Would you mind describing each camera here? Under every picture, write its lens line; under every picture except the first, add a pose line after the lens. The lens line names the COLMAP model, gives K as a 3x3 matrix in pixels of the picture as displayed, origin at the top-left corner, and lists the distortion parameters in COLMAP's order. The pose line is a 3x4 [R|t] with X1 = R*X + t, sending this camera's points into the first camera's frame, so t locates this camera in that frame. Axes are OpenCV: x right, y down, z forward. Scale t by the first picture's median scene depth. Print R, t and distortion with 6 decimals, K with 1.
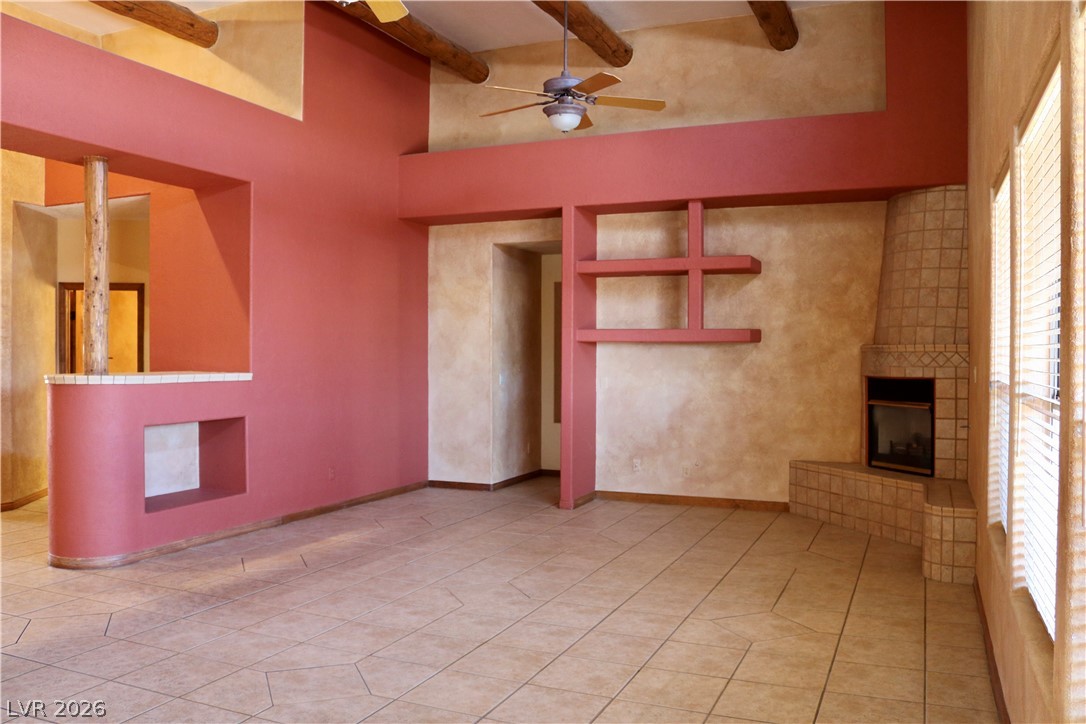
lens RADIAL K [[902.2, 0, 540.3], [0, 902.2, 357.9], [0, 0, 1]] dist [-0.139892, 0.108055]
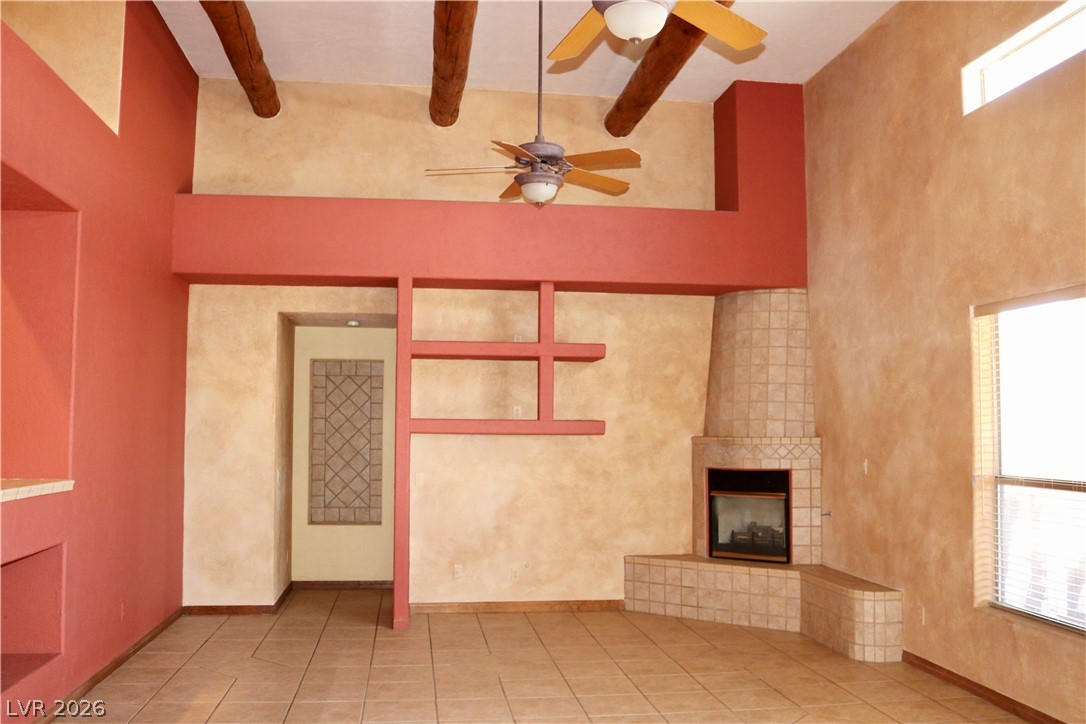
lens RADIAL K [[966.1, 0, 543.6], [0, 966.1, 360.7], [0, 0, 1]] dist [-0.127681, 0.028125]
pose [[0.851847, 0.037923, 0.522417, -0.347934], [0.001280, 0.997222, -0.074476, -0.018769], [-0.523790, 0.064110, 0.849432, 0.146614]]
